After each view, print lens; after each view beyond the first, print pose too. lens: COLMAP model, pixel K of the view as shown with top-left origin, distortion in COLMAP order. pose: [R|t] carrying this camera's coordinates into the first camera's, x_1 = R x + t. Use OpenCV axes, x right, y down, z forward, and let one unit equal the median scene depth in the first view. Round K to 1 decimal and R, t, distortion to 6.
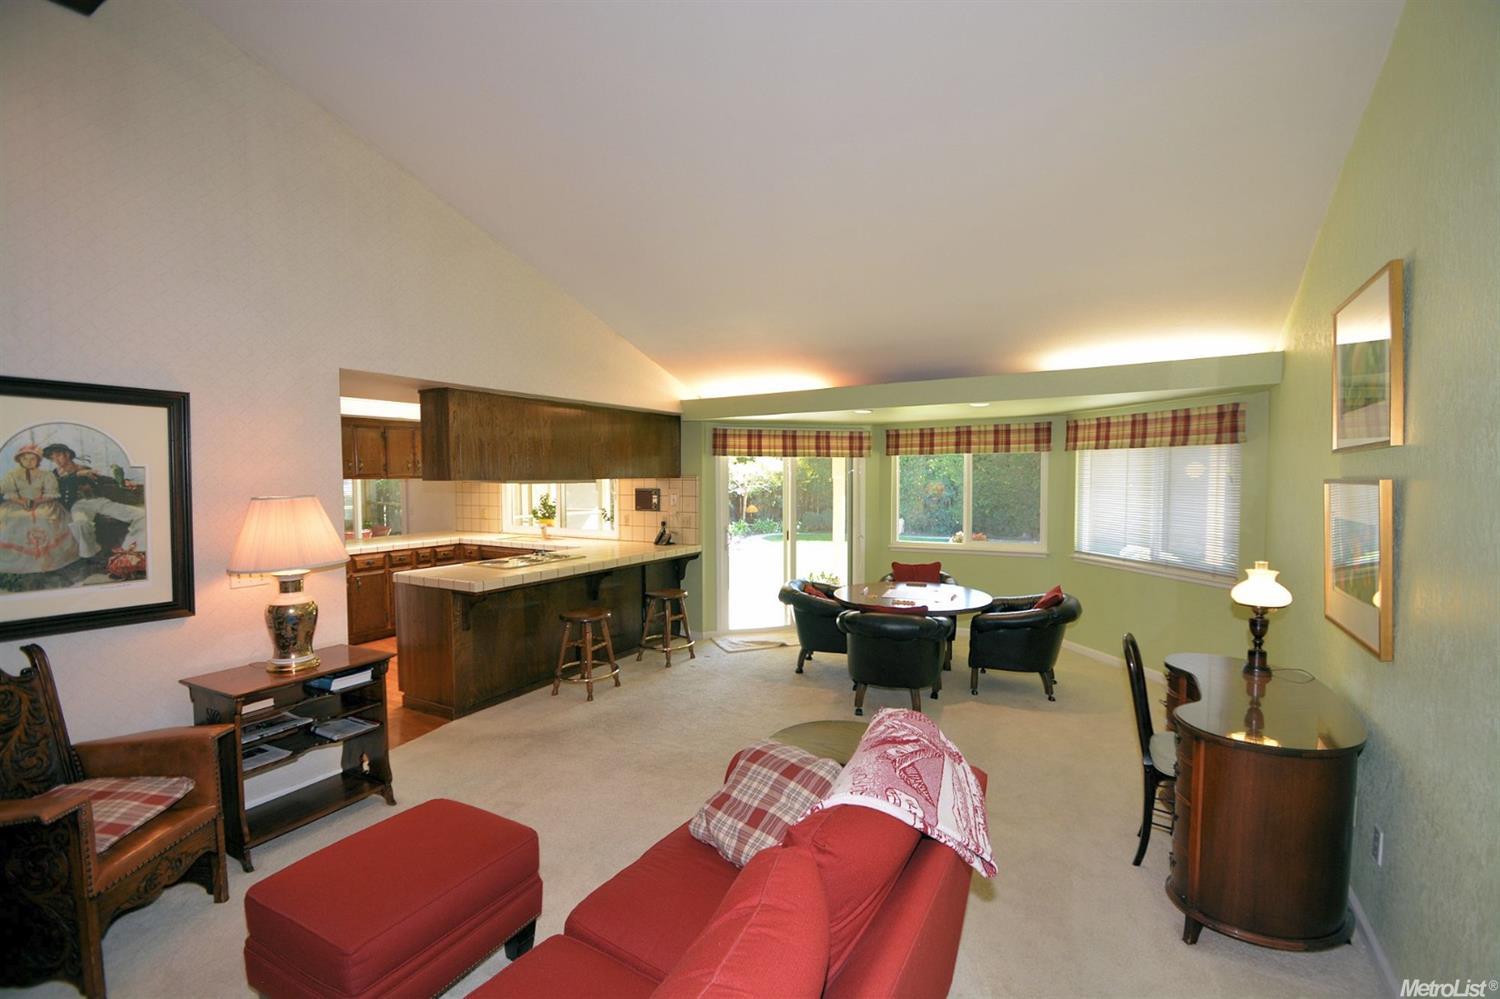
lens RADIAL K [[657.2, 0, 752.2], [0, 657.2, 498.6], [0, 0, 1]] dist [-0.008196, -0.003307]
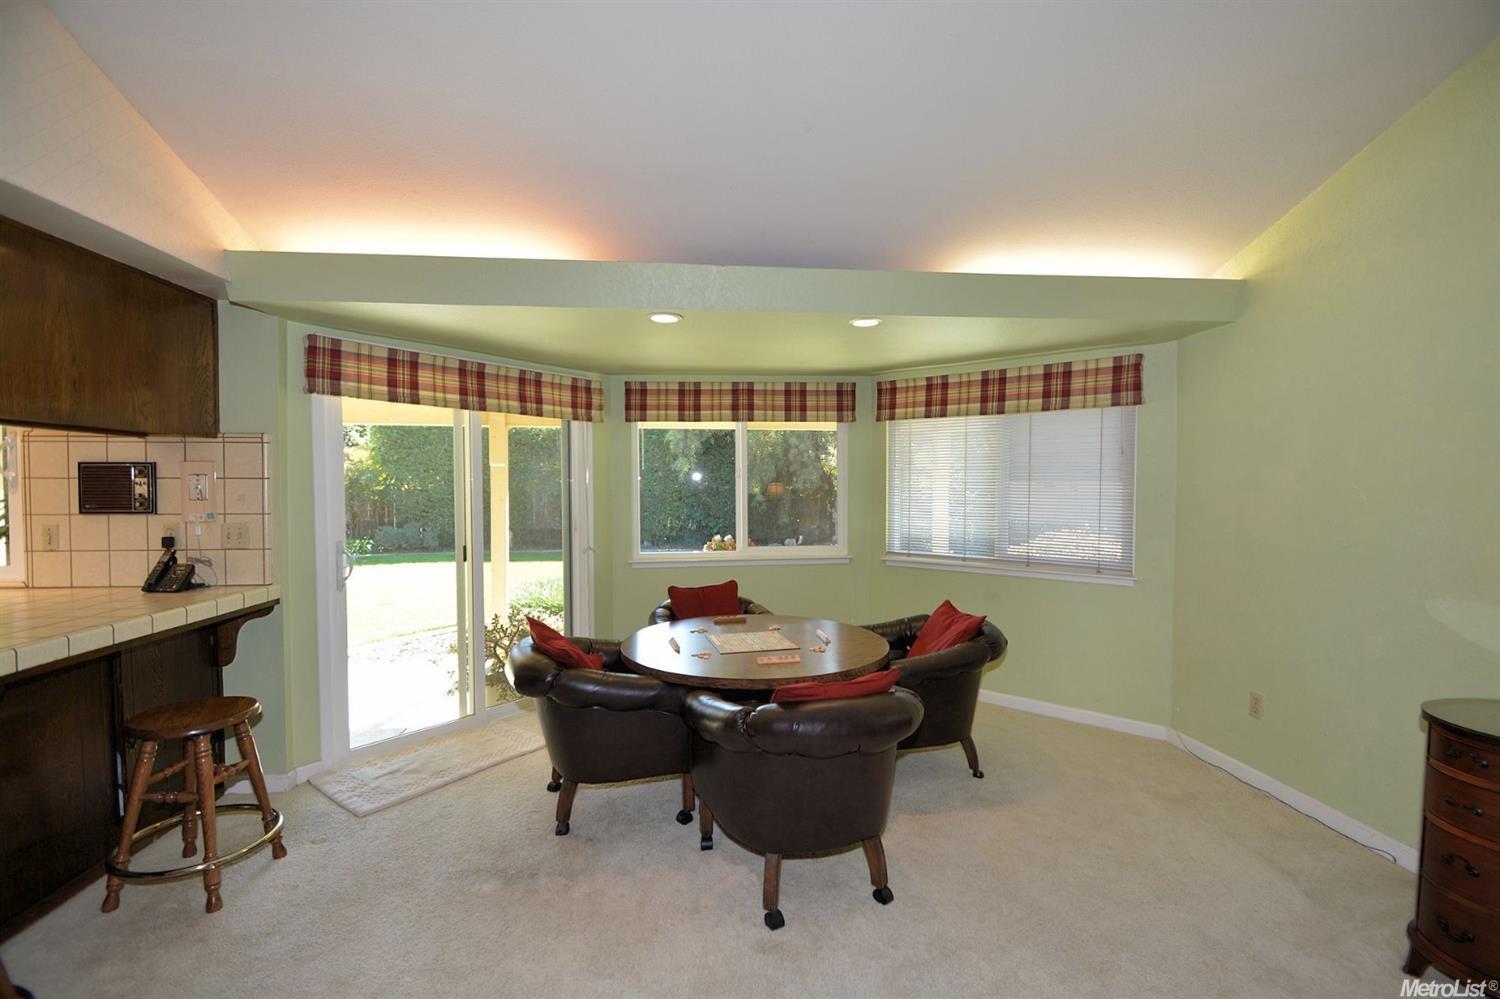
lens RADIAL K [[657.2, 0, 757.7], [0, 657.2, 506.0], [0, 0, 1]] dist [-0.008196, -0.003307]
pose [[0.801056, -0.011679, 0.598475, -0.082724], [0.018063, 0.999826, -0.004666, 0.024122], [-0.598316, 0.014548, 0.801128, 0.430713]]
